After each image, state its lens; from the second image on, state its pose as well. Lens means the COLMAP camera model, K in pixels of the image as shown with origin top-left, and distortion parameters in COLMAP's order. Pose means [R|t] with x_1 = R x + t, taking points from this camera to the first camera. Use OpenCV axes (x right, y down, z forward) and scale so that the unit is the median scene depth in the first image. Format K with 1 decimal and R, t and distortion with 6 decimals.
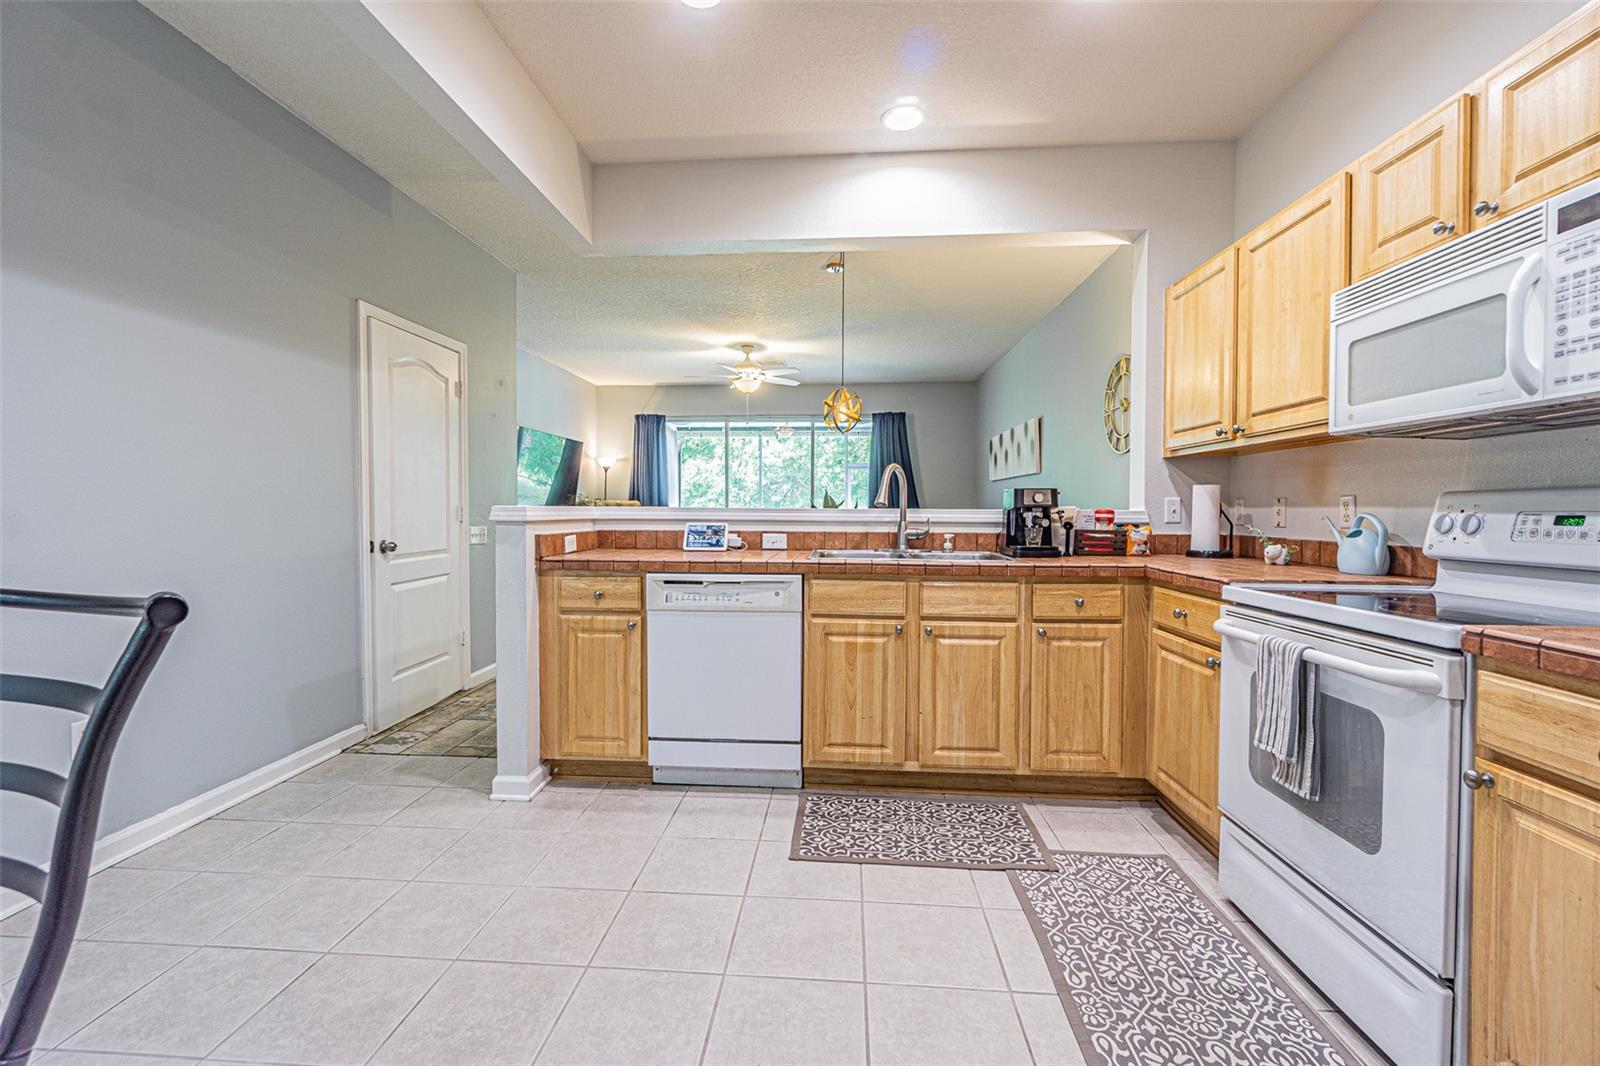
lens RADIAL K [[694.0, 0, 796.0], [0, 694.0, 525.4], [0, 0, 1]] dist [-0.002475, -0.000107]
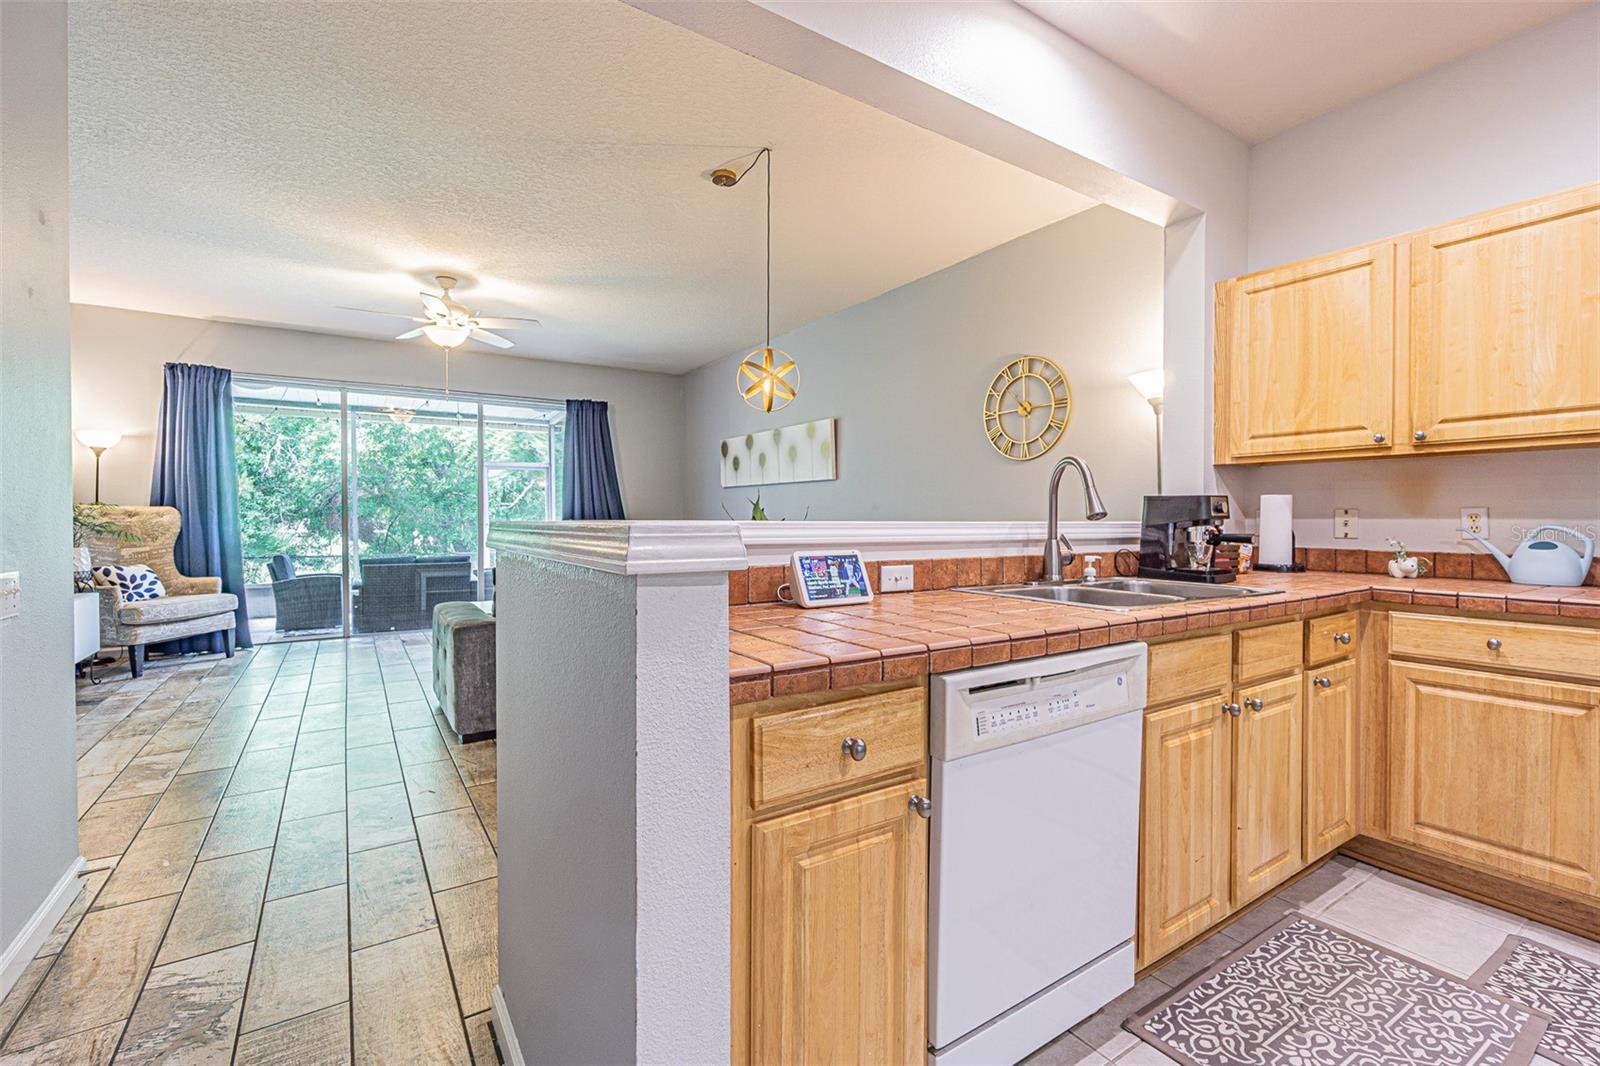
lens RADIAL K [[687.9, 0, 792.5], [0, 687.9, 525.7], [0, 0, 1]] dist [-0.004490, 0.001464]
pose [[0.798661, -0.009912, 0.601700, -0.549158], [0.016391, 0.999852, -0.005286, -0.024220], [-0.601558, 0.014084, 0.798705, 0.714387]]
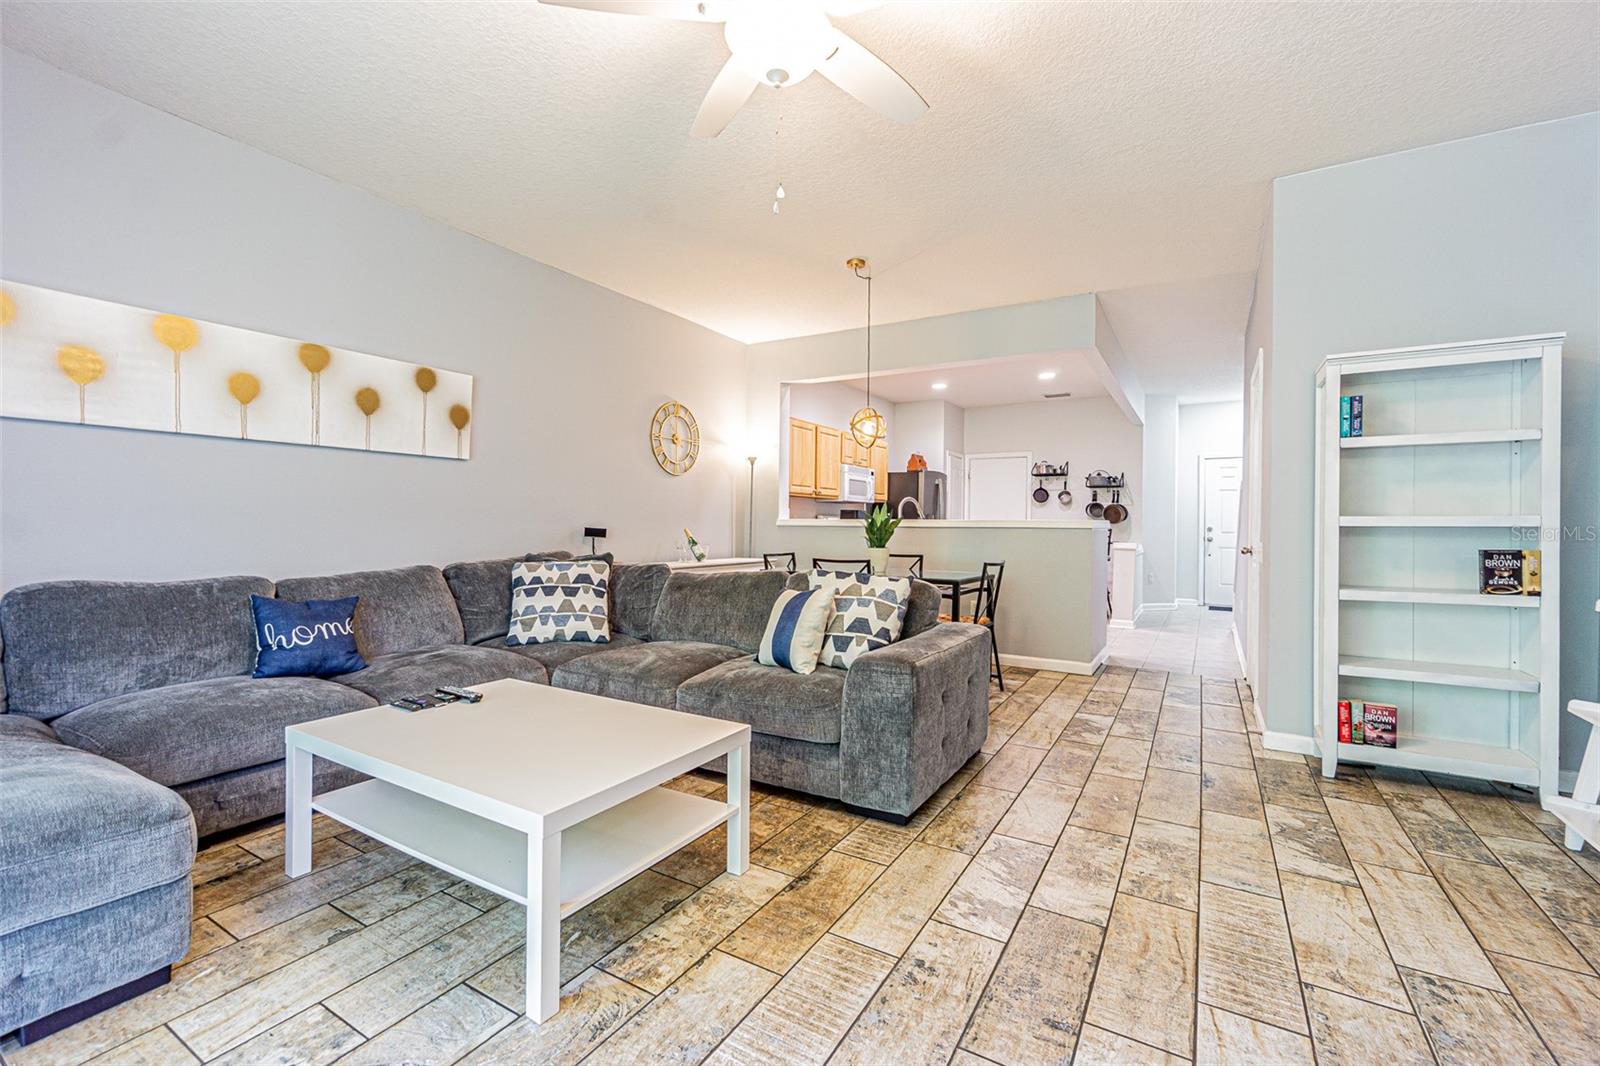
lens RADIAL K [[682.8, 0, 795.1], [0, 682.8, 526.7], [0, 0, 1]] dist [-0.000809, 0.000207]
pose [[-0.889846, -0.014029, 0.456045, -0.530092], [-0.000811, 0.999574, 0.029167, -0.069674], [-0.456260, 0.025585, -0.889479, 3.320452]]
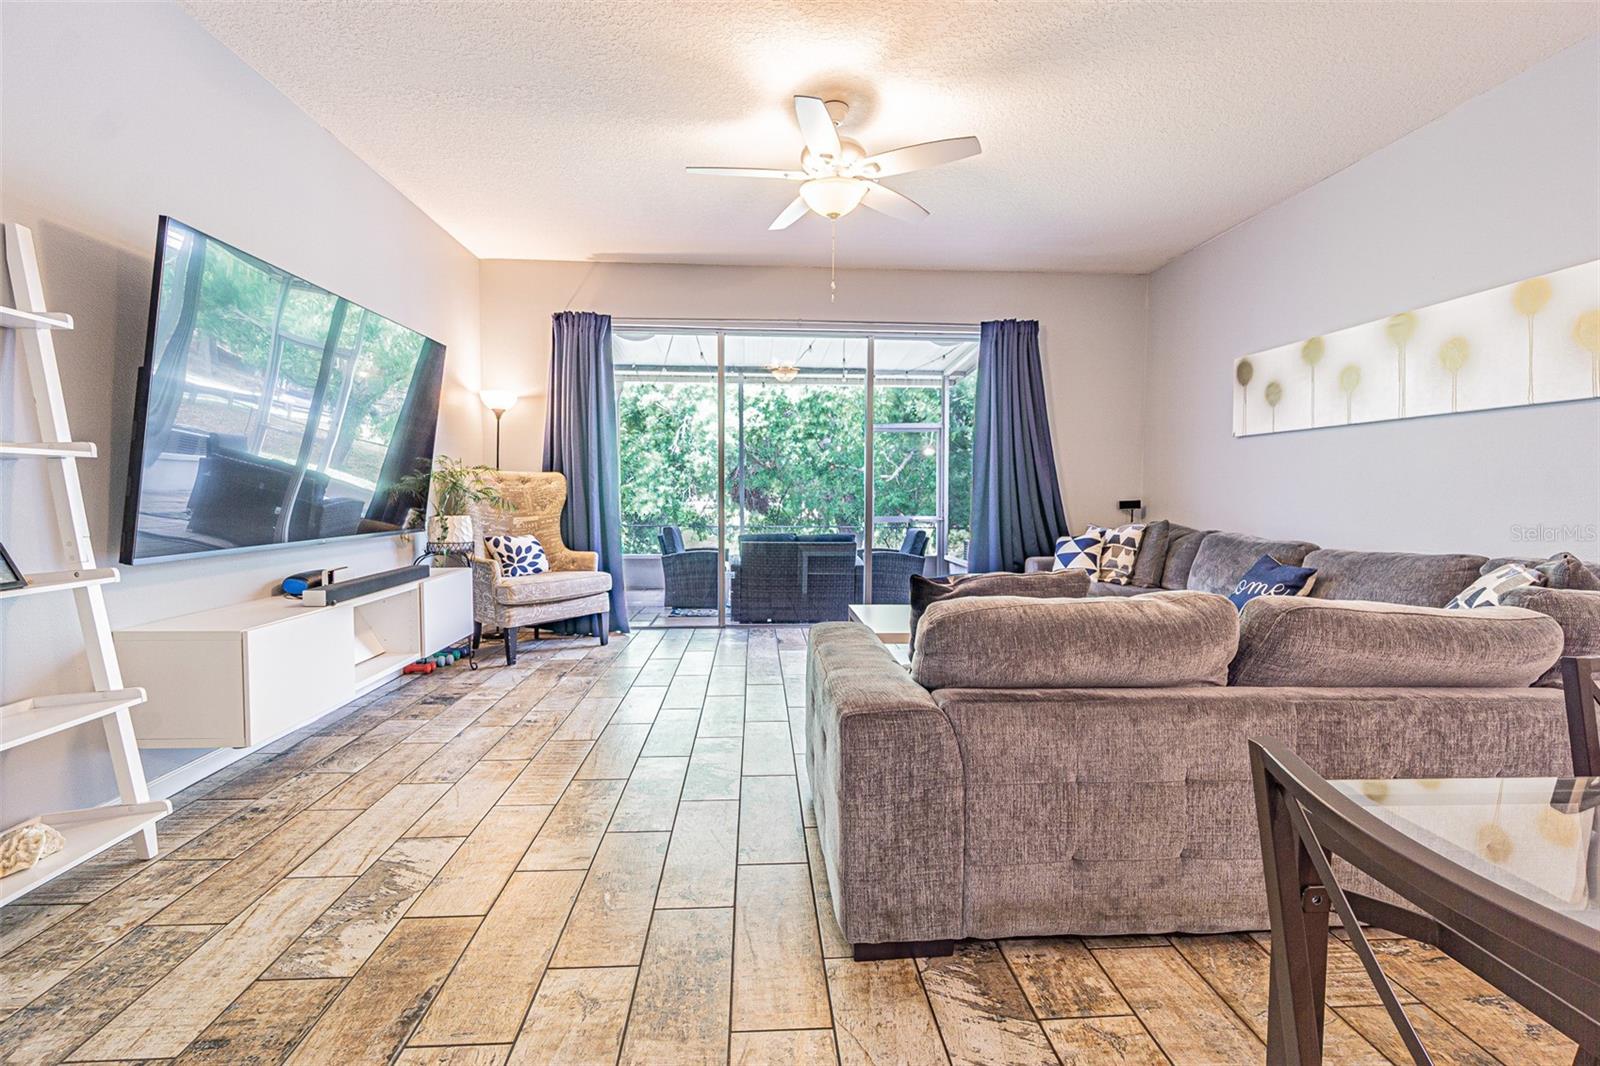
lens RADIAL K [[687.9, 0, 792.5], [0, 687.9, 525.7], [0, 0, 1]] dist [-0.004490, 0.001464]
pose [[0.992030, -0.004255, 0.125929, -0.400641], [0.001115, 0.999687, 0.025000, -0.023159], [-0.125996, -0.024660, 0.991724, 1.537386]]
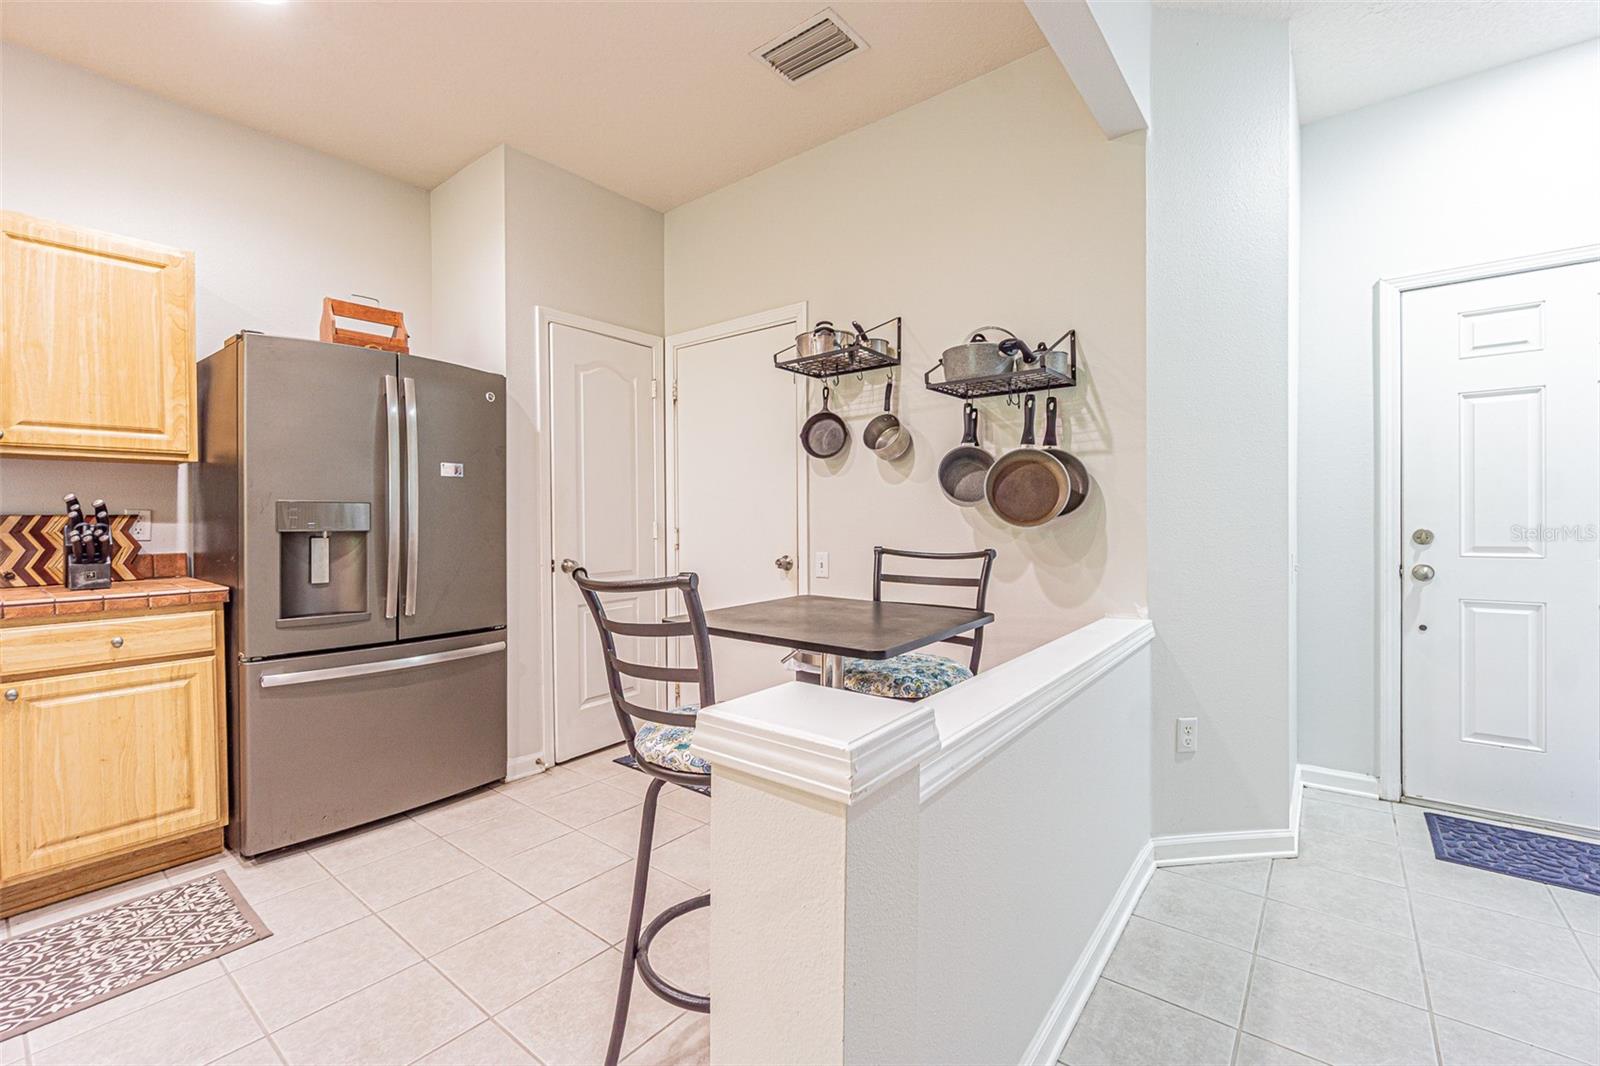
lens RADIAL K [[687.9, 0, 792.5], [0, 687.9, 525.7], [0, 0, 1]] dist [-0.004490, 0.001464]
pose [[-0.824380, -0.005454, 0.566010, -0.635059], [0.017000, 0.999264, 0.034389, -0.022868], [-0.565781, 0.037972, -0.823681, 0.566923]]
